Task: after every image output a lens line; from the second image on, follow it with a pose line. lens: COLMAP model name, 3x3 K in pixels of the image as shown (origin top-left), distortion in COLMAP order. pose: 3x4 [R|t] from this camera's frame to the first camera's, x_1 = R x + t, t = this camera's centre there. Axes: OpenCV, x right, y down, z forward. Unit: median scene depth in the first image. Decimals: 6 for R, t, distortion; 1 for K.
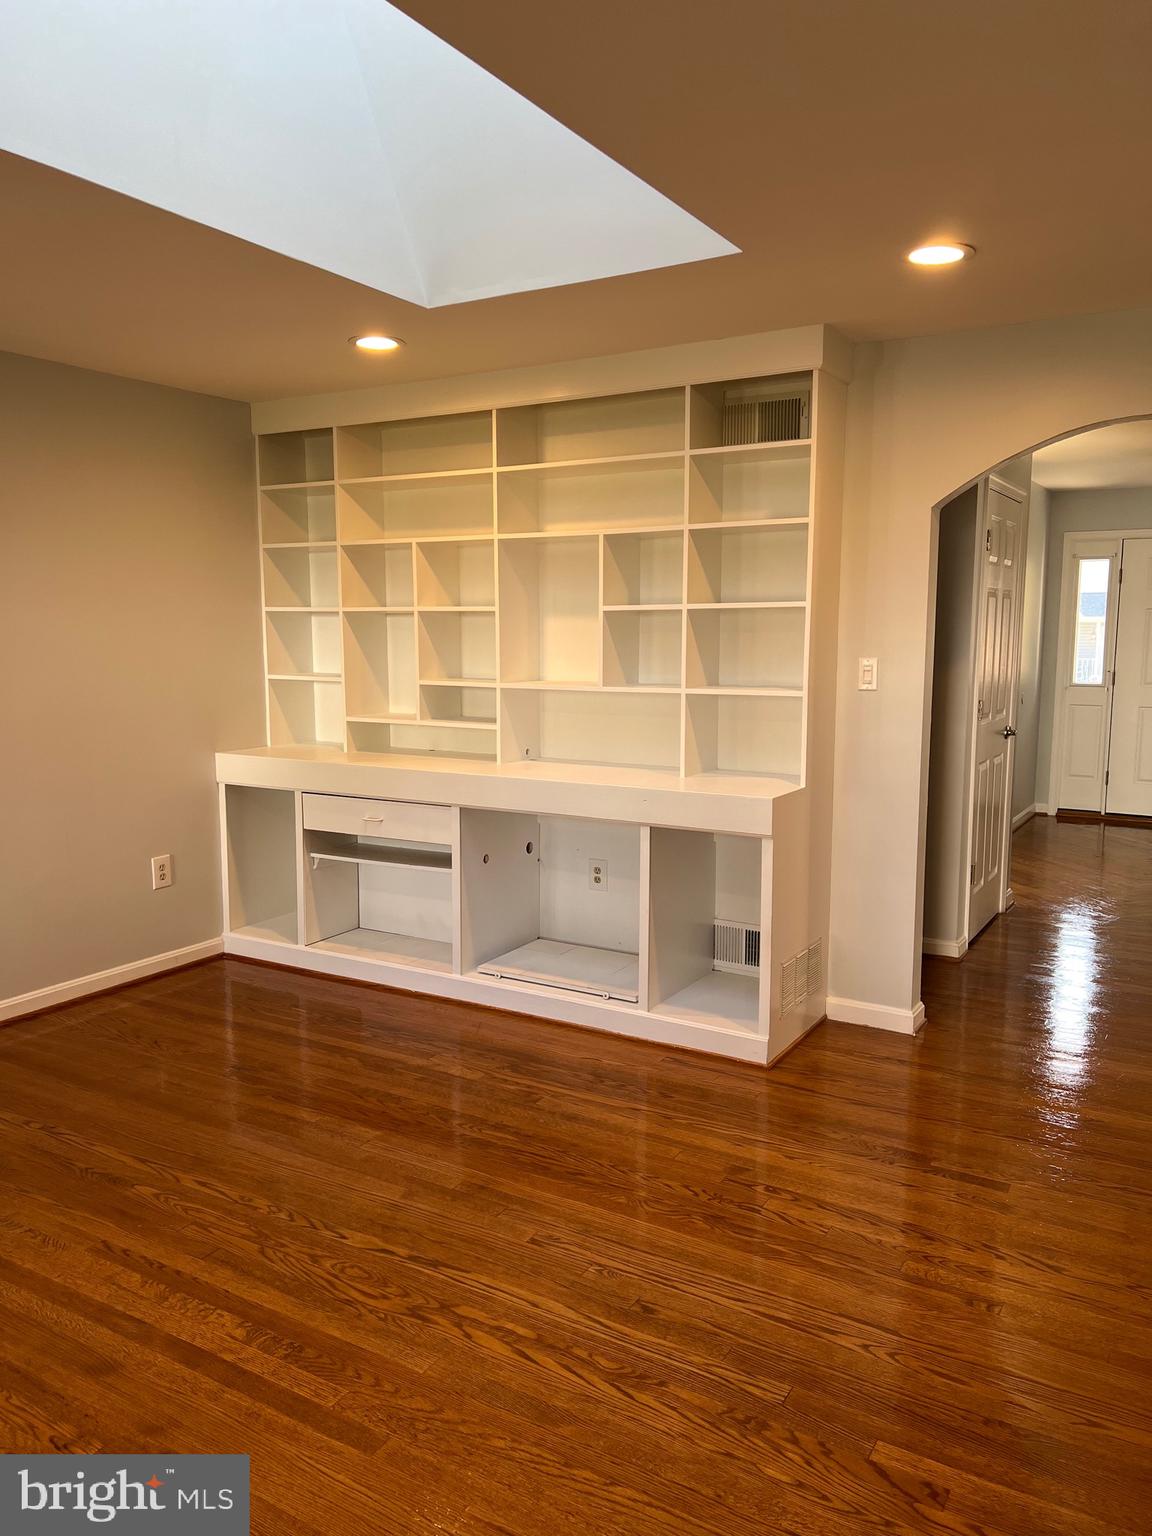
lens RADIAL K [[1155.0, 0, 580.2], [0, 1155.0, 770.6], [0, 0, 1]] dist [0.058024, -0.071939]
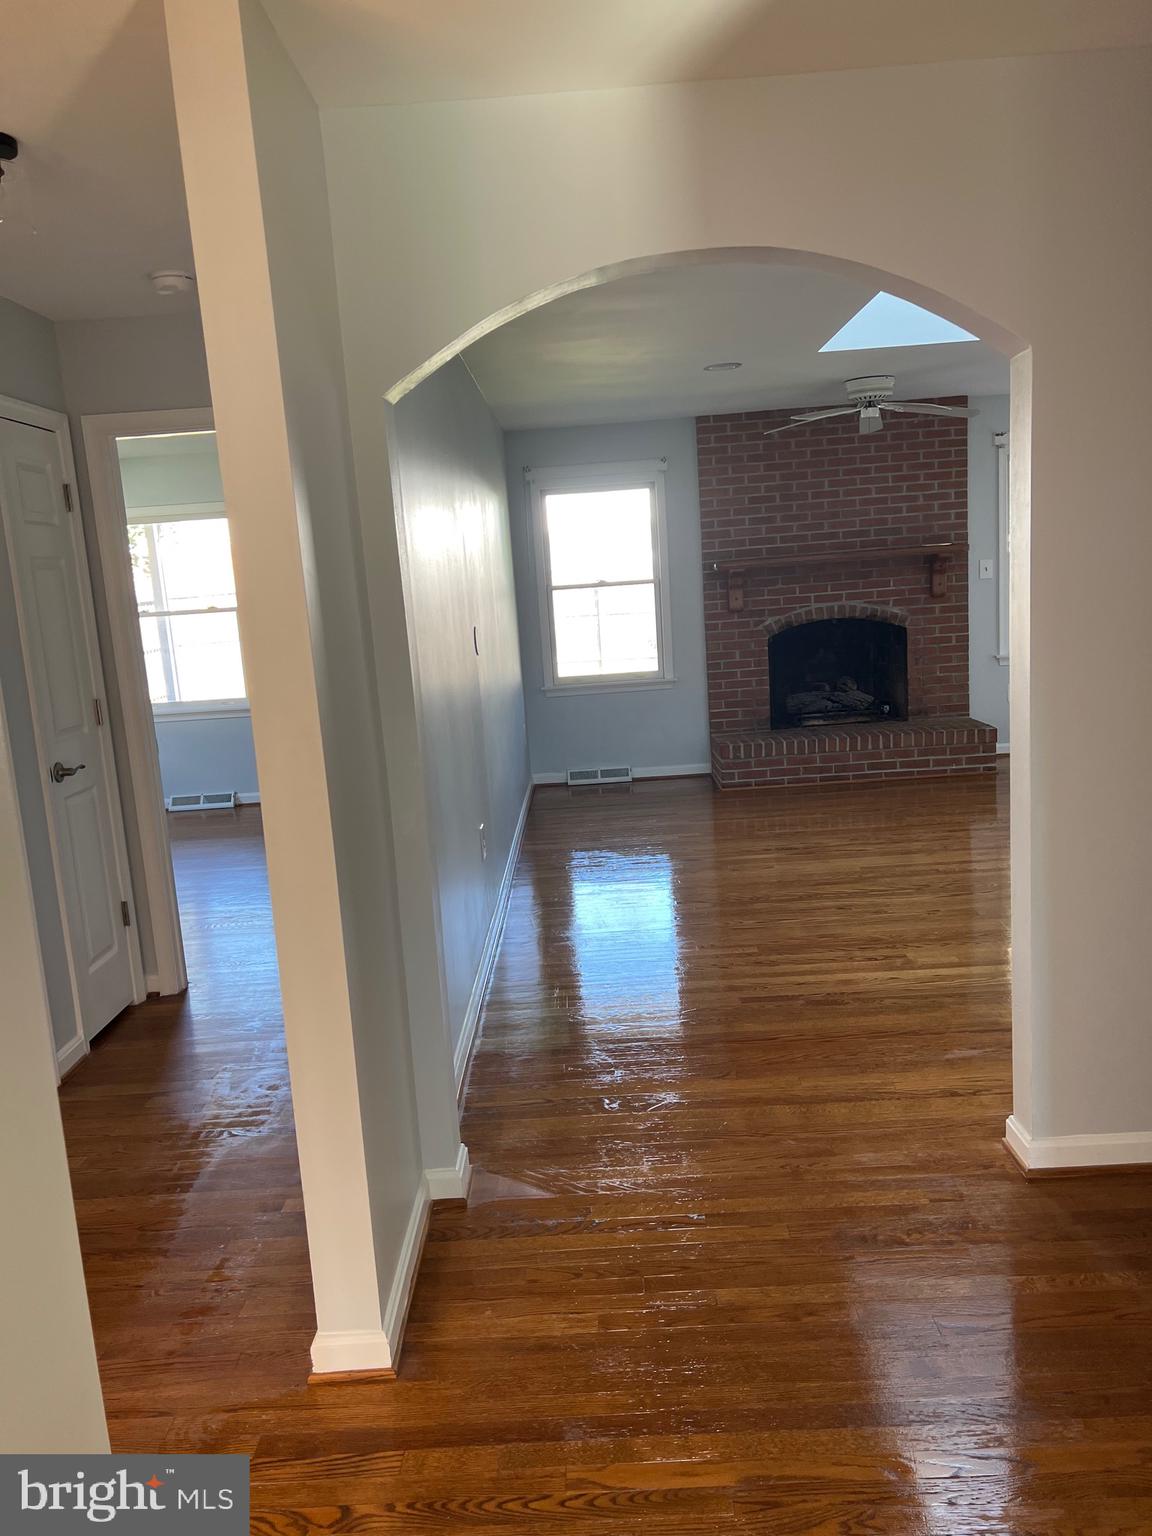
lens RADIAL K [[1155.0, 0, 573.6], [0, 1155.0, 765.1], [0, 0, 1]] dist [0.058024, -0.071939]
pose [[-0.861349, 0.135073, -0.489727, 1.251001], [-0.005295, 0.961565, 0.274526, -0.279452], [0.507986, 0.239056, -0.827528, 2.114910]]
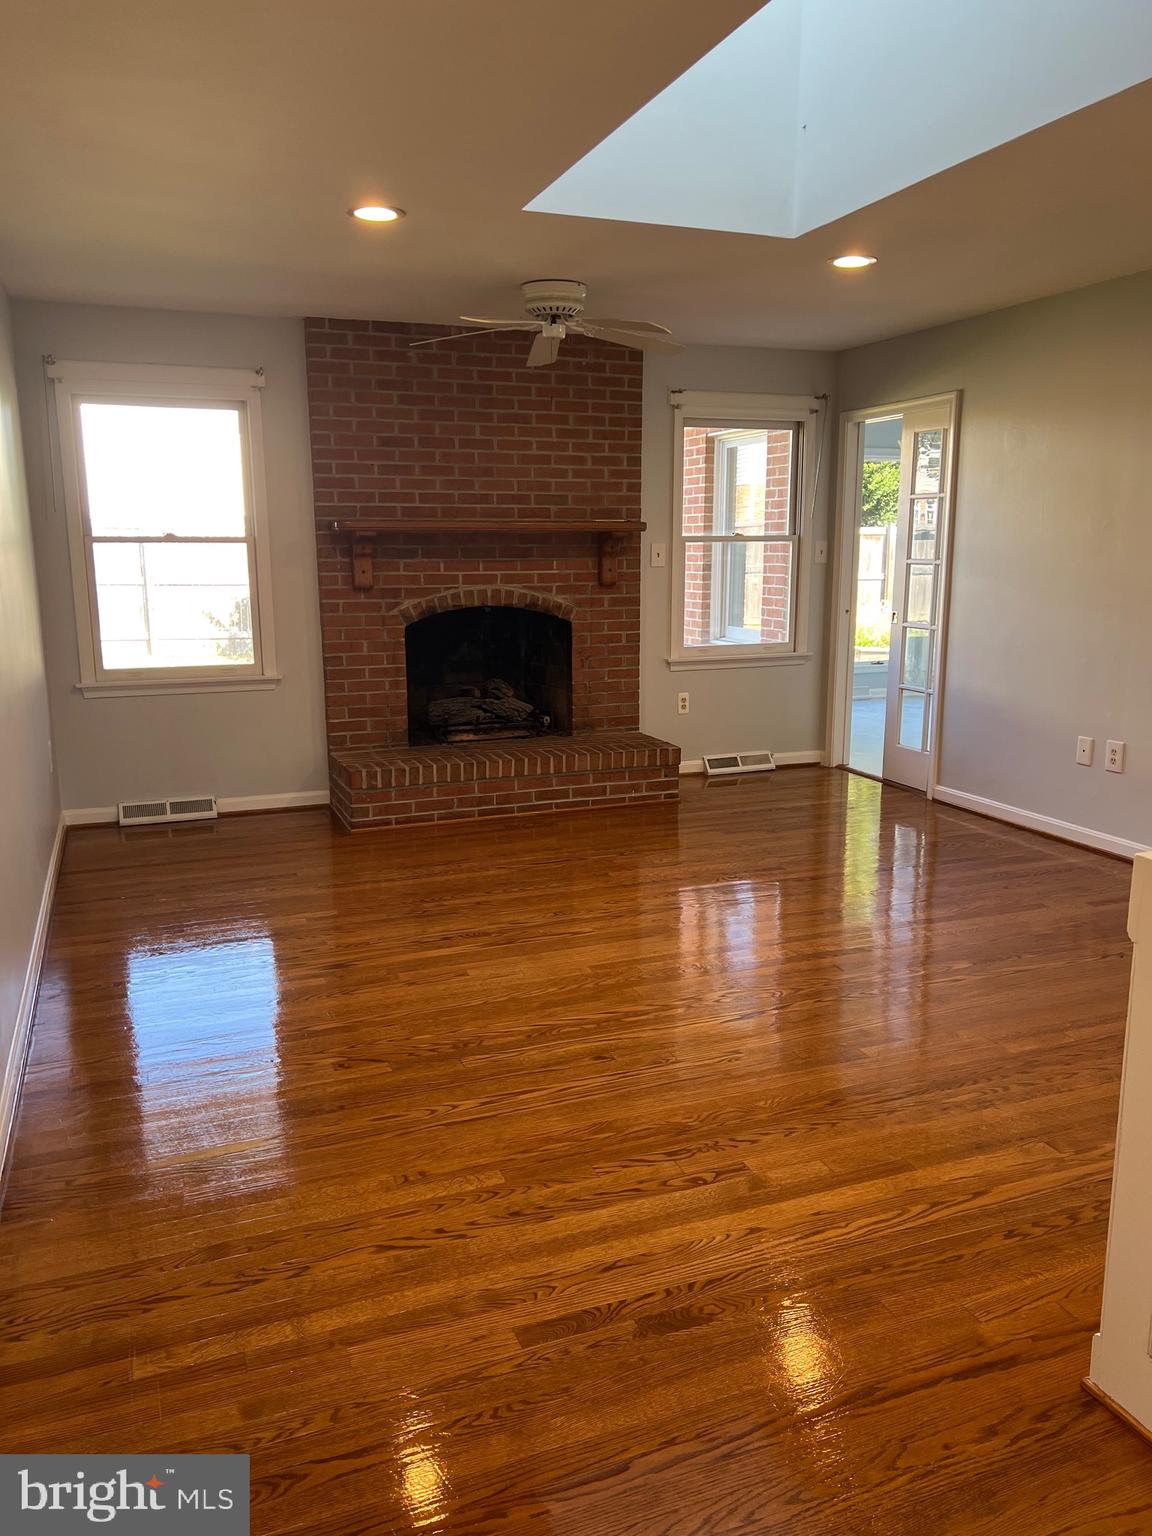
lens RADIAL K [[1155.0, 0, 586.4], [0, 1155.0, 779.8], [0, 0, 1]] dist [0.058024, -0.071939]
pose [[-0.612617, 0.153559, -0.775319, 0.920561], [-0.108378, 0.955359, 0.274853, -0.159885], [0.782914, 0.252407, -0.568627, 1.502725]]
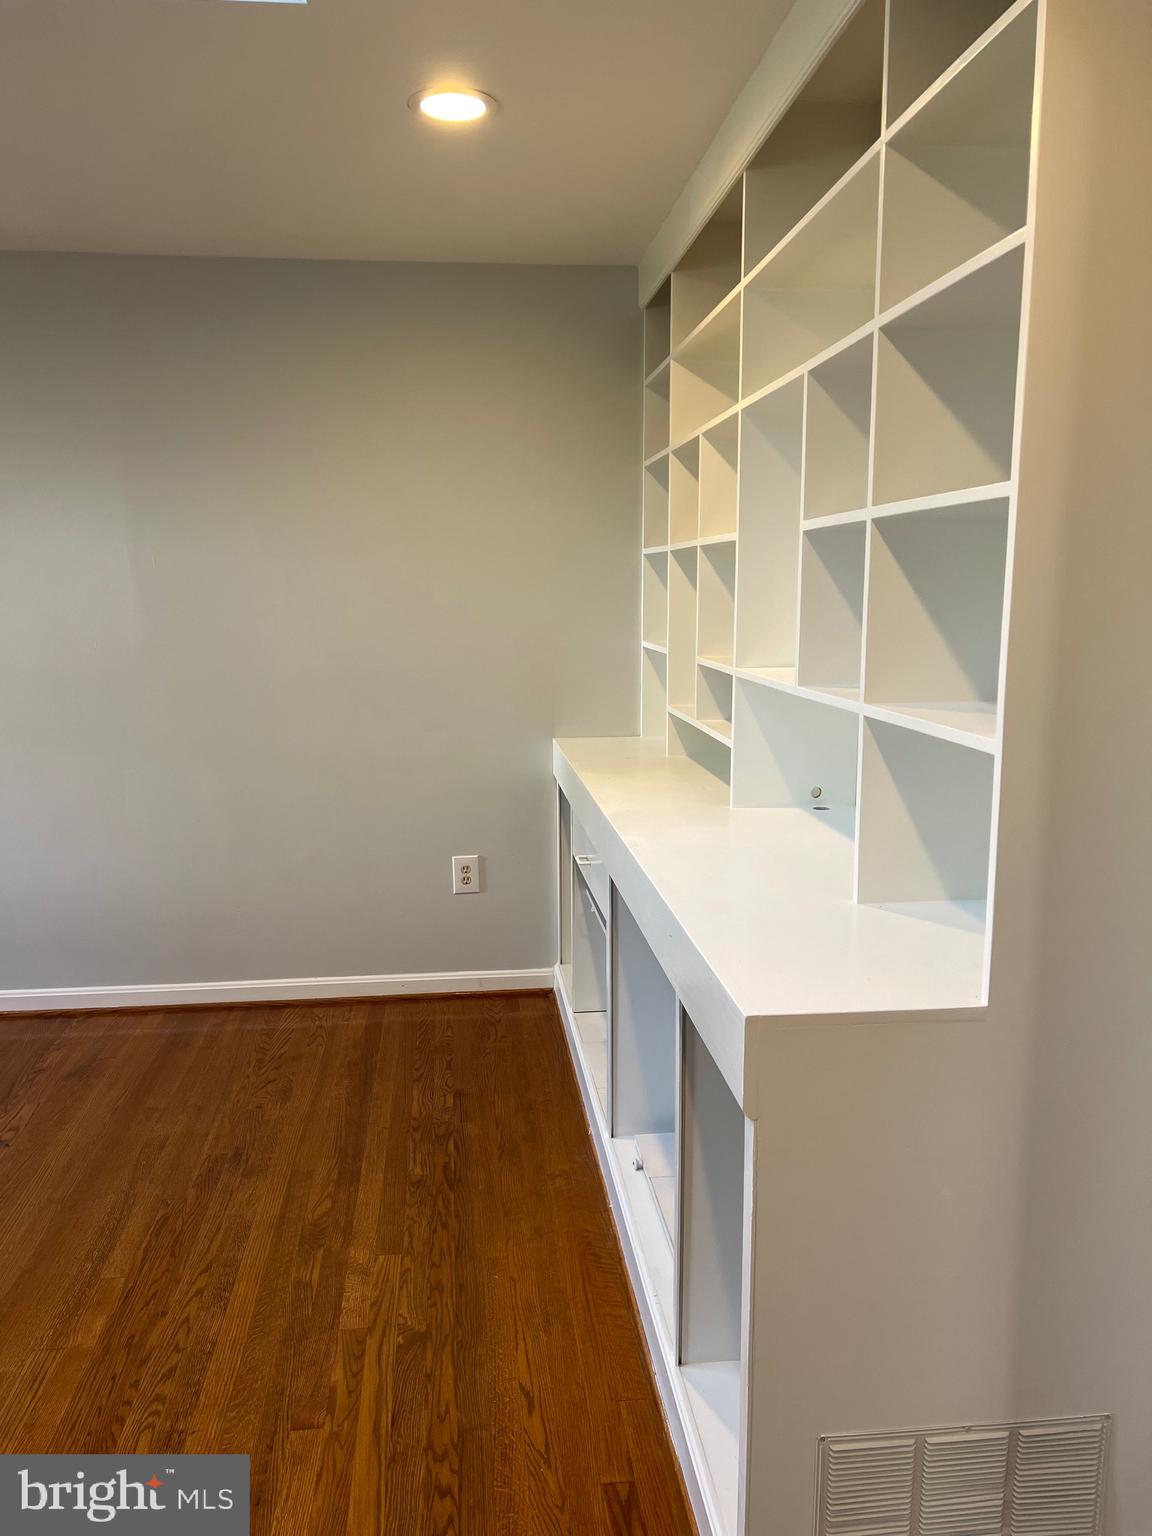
lens RADIAL K [[1155.0, 0, 574.2], [0, 1155.0, 769.5], [0, 0, 1]] dist [0.058024, -0.071939]
pose [[0.591576, 0.123690, -0.796705, 0.403661], [-0.092778, 0.992041, 0.085126, -0.078167], [0.800894, 0.023558, 0.598343, 0.693713]]
